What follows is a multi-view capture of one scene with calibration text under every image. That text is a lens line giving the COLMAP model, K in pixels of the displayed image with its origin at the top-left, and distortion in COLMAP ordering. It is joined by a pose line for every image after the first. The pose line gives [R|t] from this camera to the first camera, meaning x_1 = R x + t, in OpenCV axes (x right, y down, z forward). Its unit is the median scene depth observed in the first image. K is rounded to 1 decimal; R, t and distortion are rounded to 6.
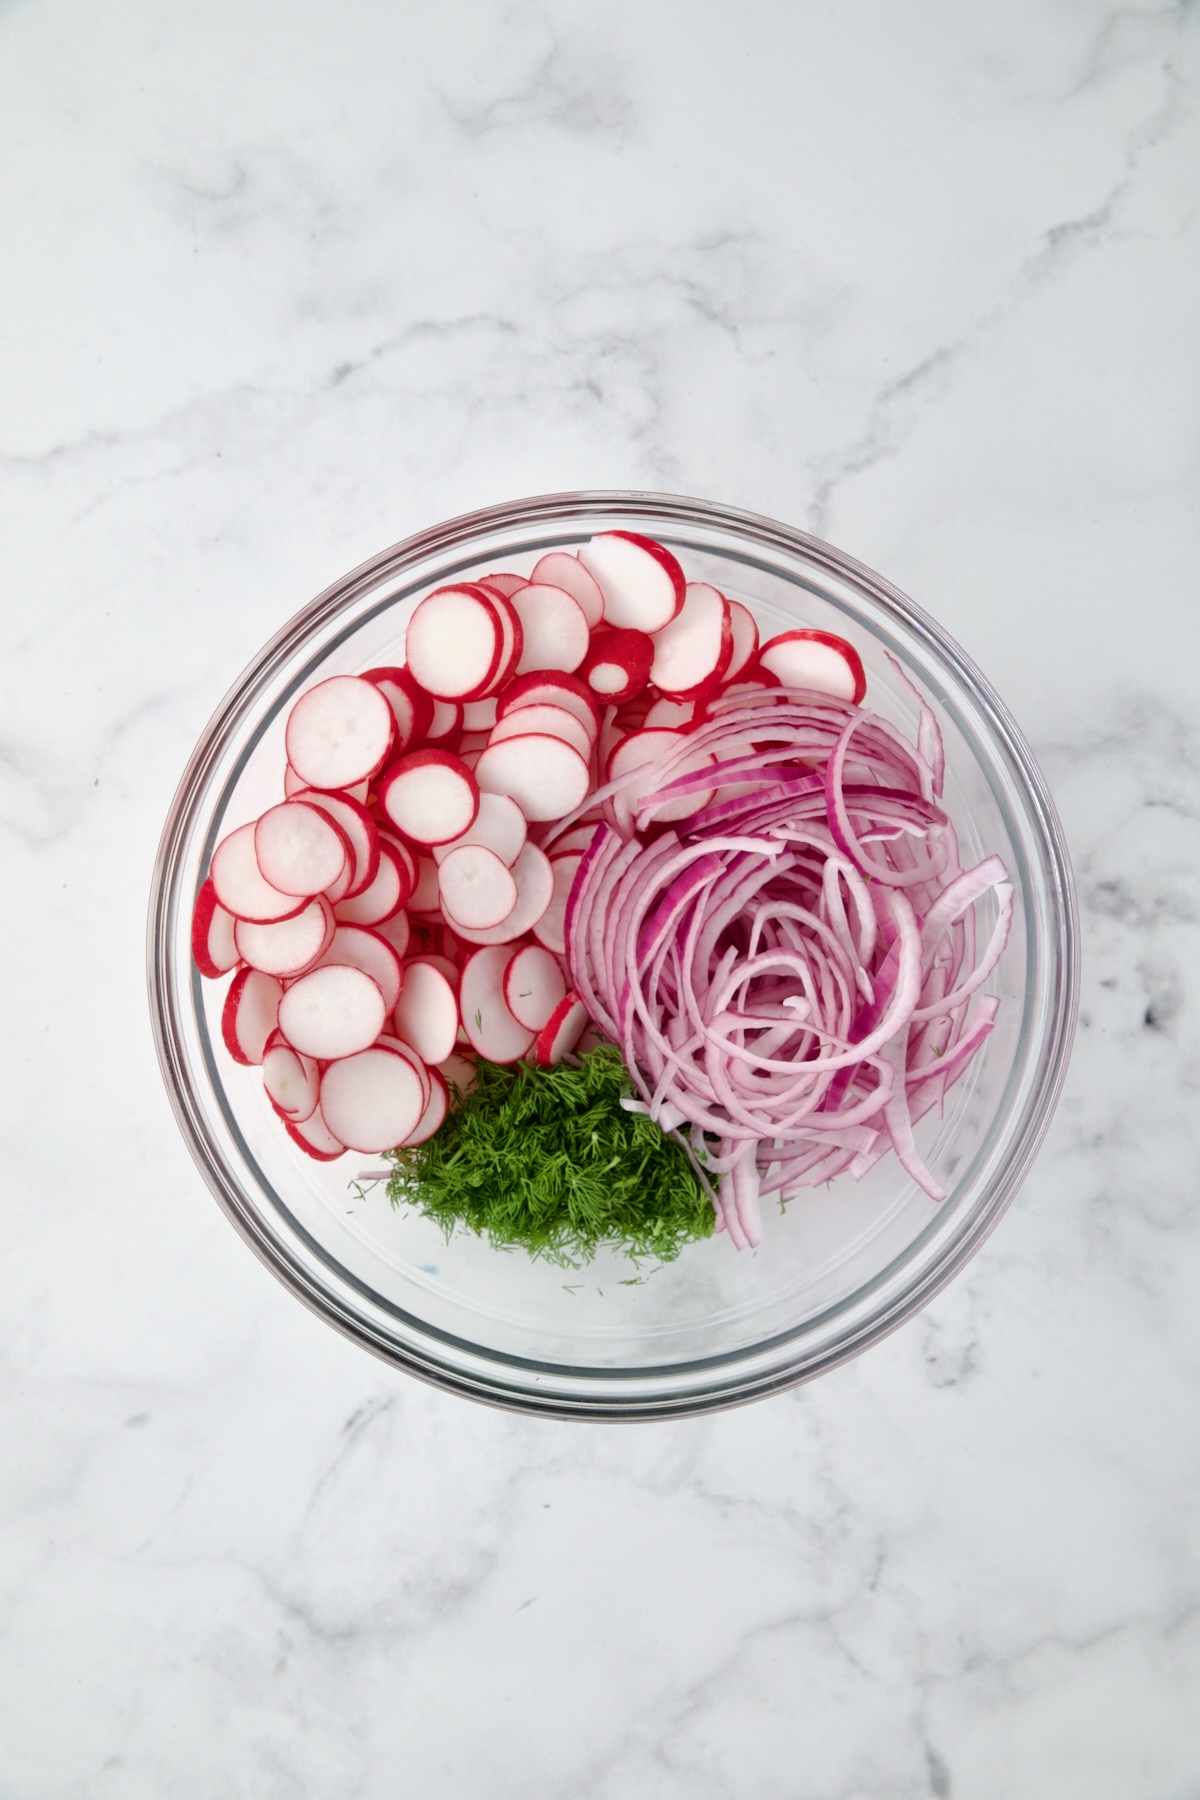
lens RADIAL K [[2380.1, 0, 603.0], [0, 2380.1, 899.1], [0, 0, 1]] dist [0.162857, 0.000000]
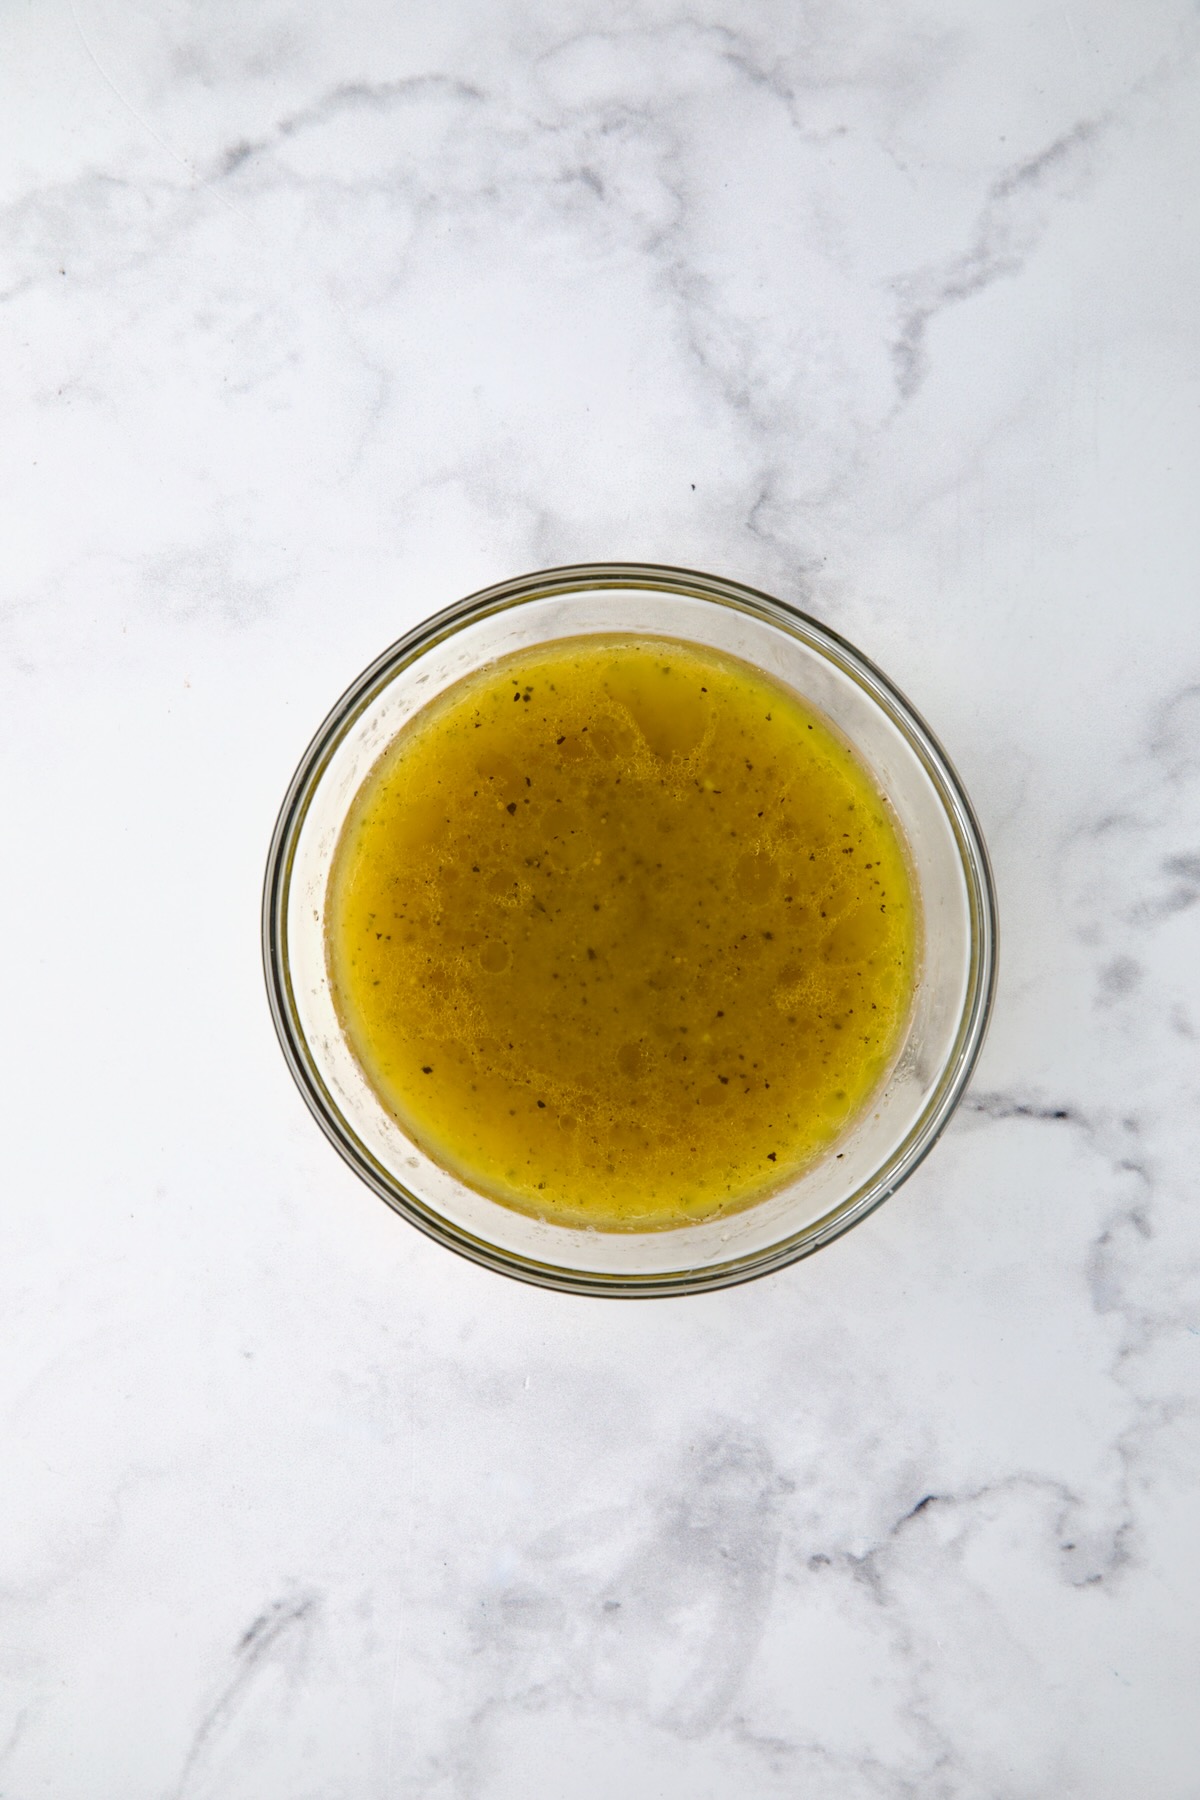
lens RADIAL K [[4152.6, 0, 603.3], [0, 4152.6, 892.8], [0, 0, 1]] dist [0.378913, 0.000000]
pose [[0.999994, -0.000299, 0.003373, -0.004636], [0.000289, 0.999995, 0.003068, -0.005434], [-0.003373, -0.003067, 0.999990, -0.244511]]
